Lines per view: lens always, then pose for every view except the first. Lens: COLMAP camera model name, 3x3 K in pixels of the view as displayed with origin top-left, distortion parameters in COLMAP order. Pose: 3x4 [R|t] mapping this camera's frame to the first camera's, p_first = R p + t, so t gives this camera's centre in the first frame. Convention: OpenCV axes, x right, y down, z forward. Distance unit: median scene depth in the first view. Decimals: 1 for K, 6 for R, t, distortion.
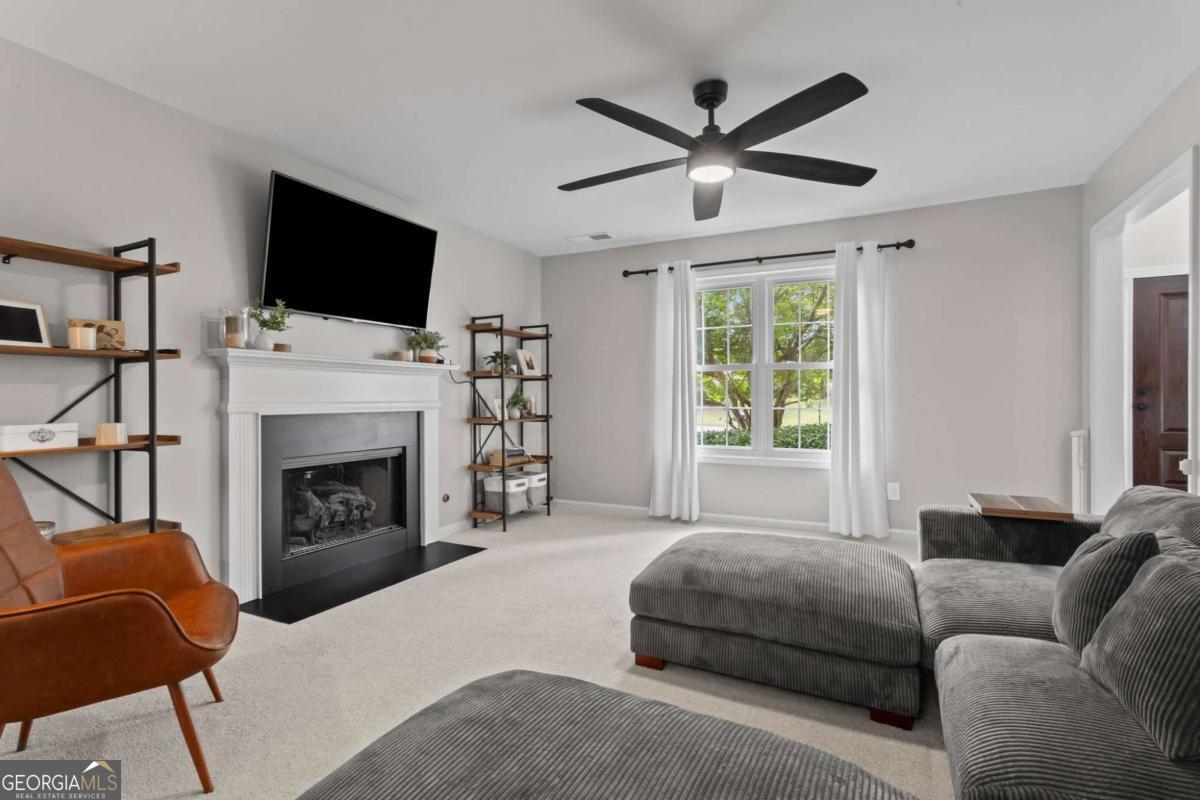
lens RADIAL K [[561.5, 0, 593.1], [0, 561.5, 396.2], [0, 0, 1]] dist [-0.009781, 0.000221]
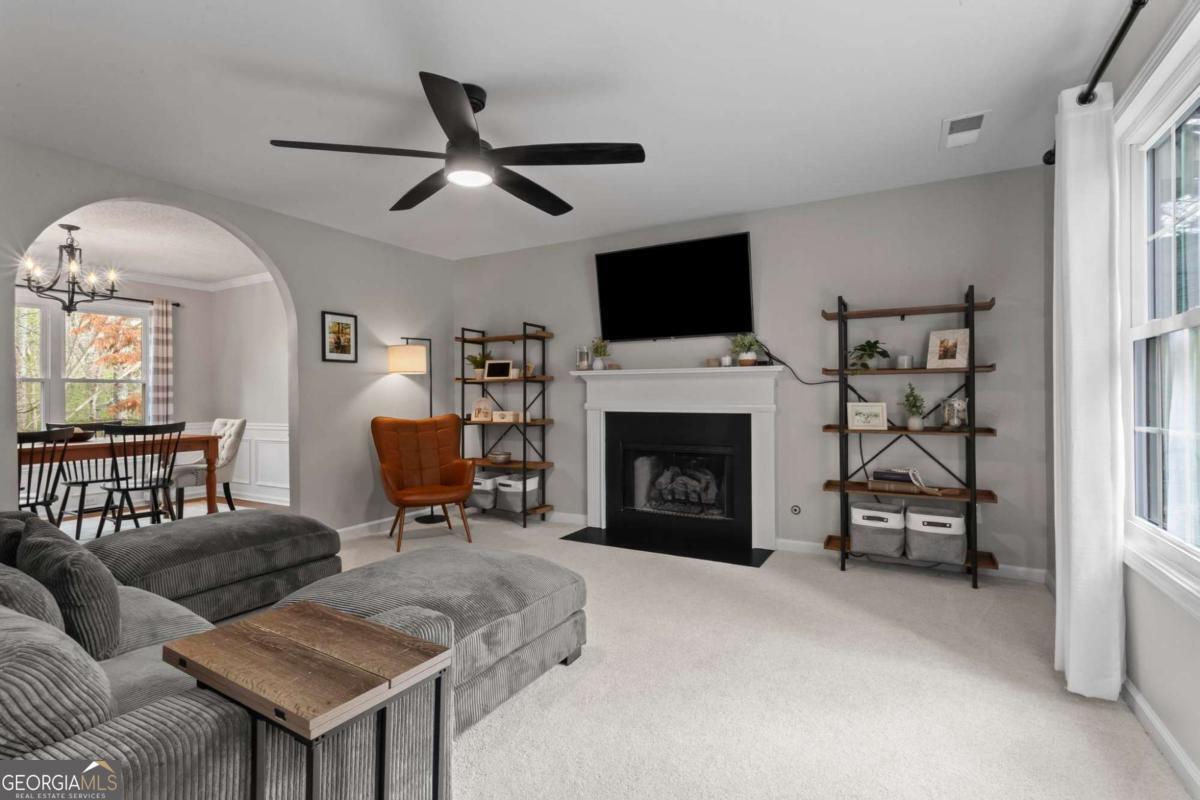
lens RADIAL K [[561.5, 0, 593.1], [0, 561.5, 396.2], [0, 0, 1]] dist [-0.009781, 0.000221]
pose [[-0.029542, 0.002513, -0.999560, 0.708136], [0.006768, 0.999974, 0.002314, -0.009035], [0.999541, -0.006697, -0.029558, 0.744325]]
